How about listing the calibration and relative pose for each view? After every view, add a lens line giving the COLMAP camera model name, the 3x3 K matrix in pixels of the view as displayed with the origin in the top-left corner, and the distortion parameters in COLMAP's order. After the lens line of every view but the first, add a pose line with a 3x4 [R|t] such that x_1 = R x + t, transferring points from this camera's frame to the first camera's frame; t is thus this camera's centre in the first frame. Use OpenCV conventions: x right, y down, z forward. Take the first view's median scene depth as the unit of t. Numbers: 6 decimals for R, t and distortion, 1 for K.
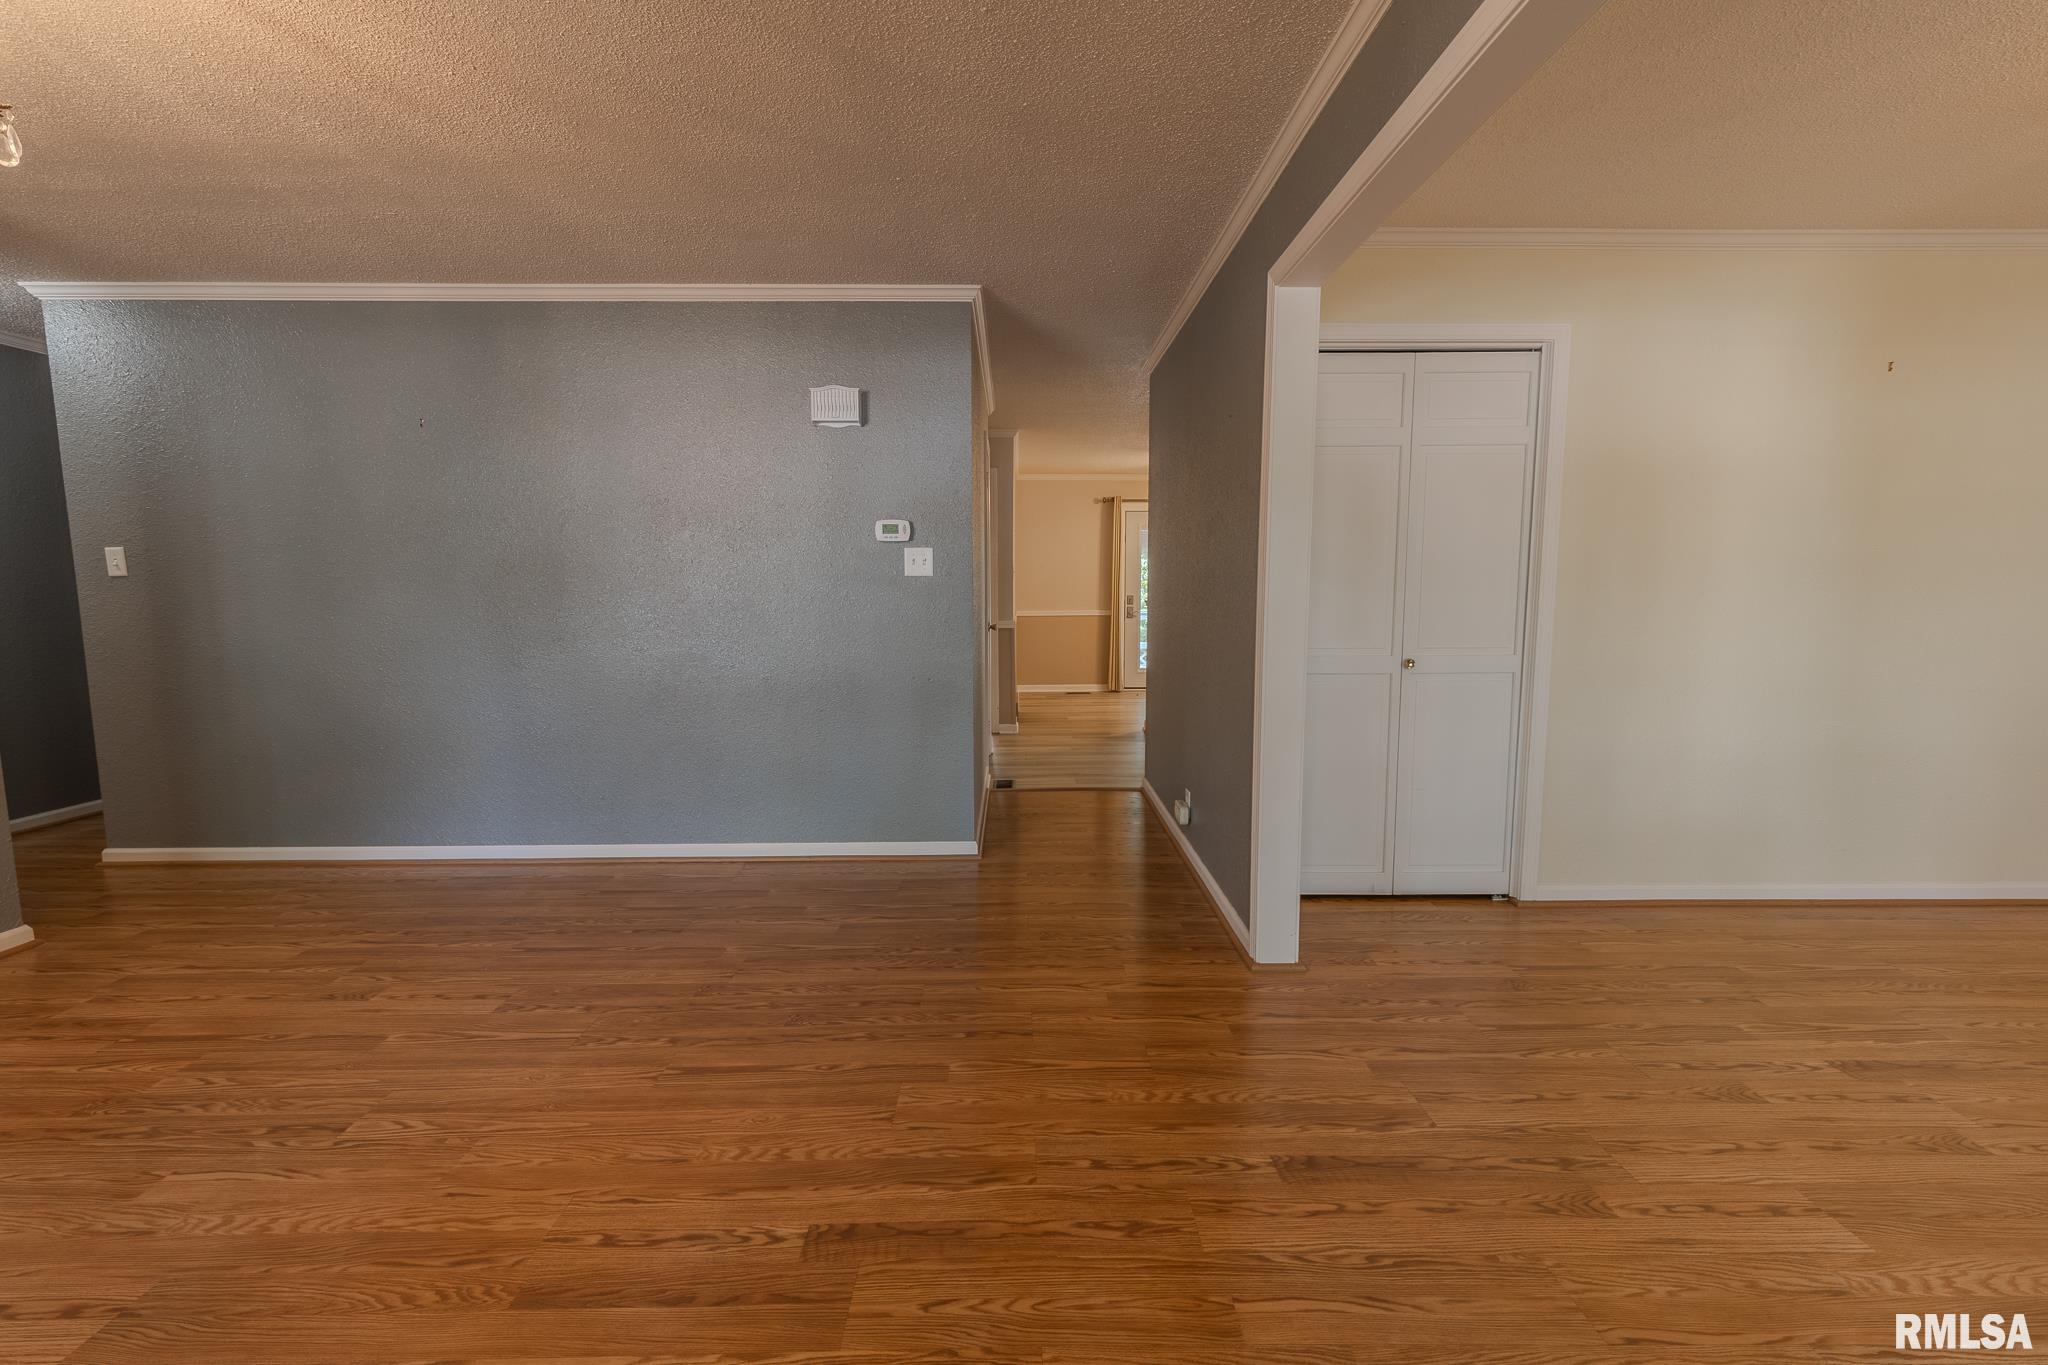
lens RADIAL K [[927.1, 0, 1027.9], [0, 927.1, 671.6], [0, 0, 1]] dist [0.012546, -0.002202]
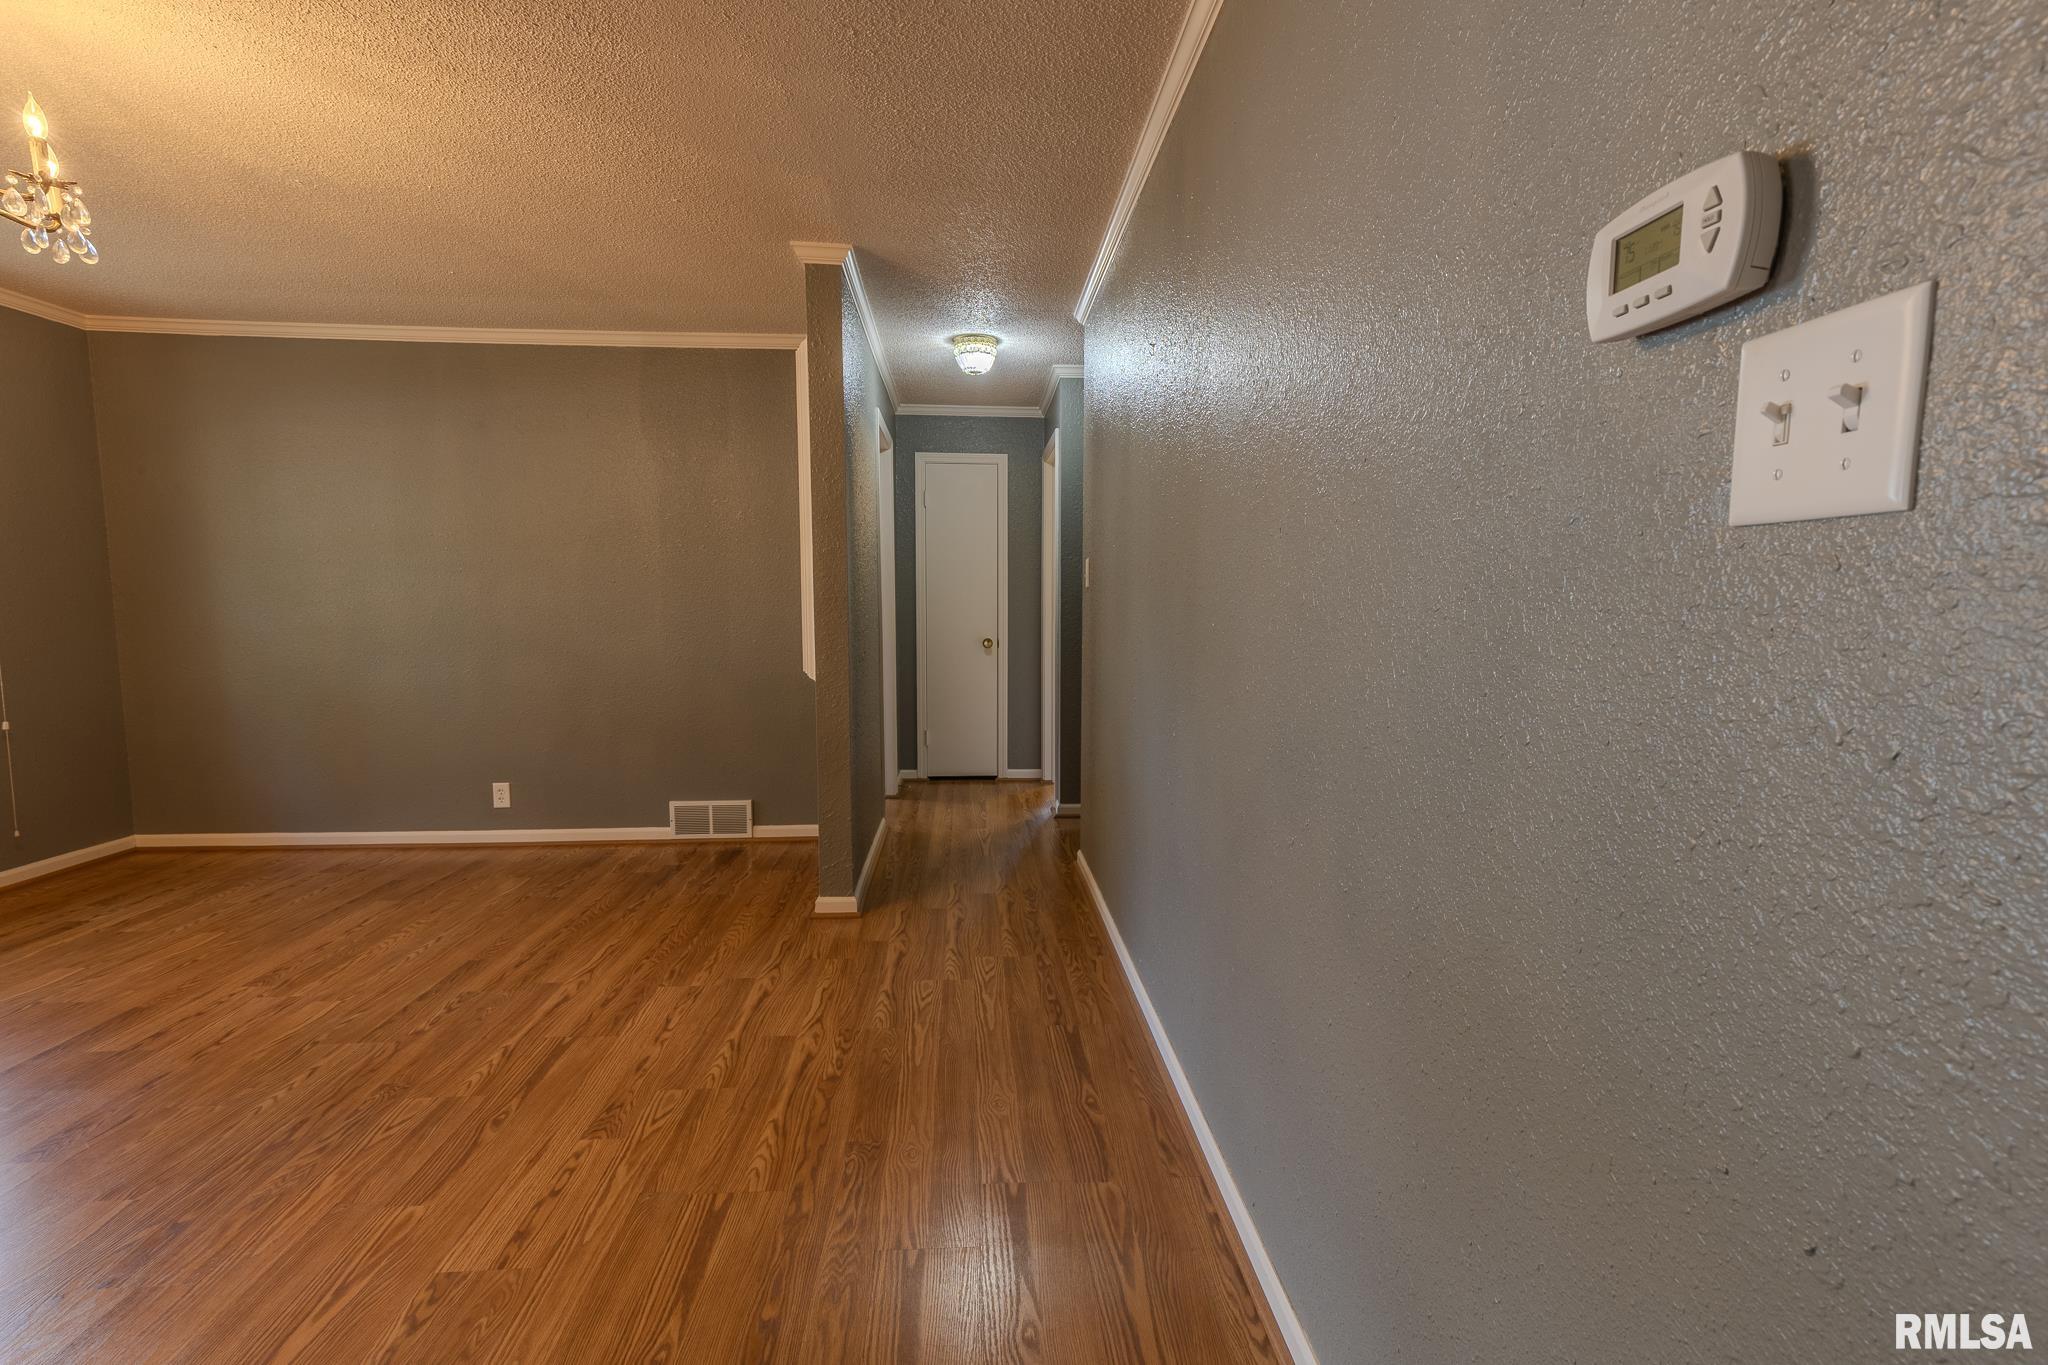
lens RADIAL K [[927.1, 0, 1029.9], [0, 927.1, 693.6], [0, 0, 1]] dist [0.012546, -0.002202]
pose [[0.063460, 0.101955, -0.992763, 0.029040], [-0.103831, 0.990044, 0.095038, -0.119444], [0.992568, 0.097048, 0.073414, 1.327626]]
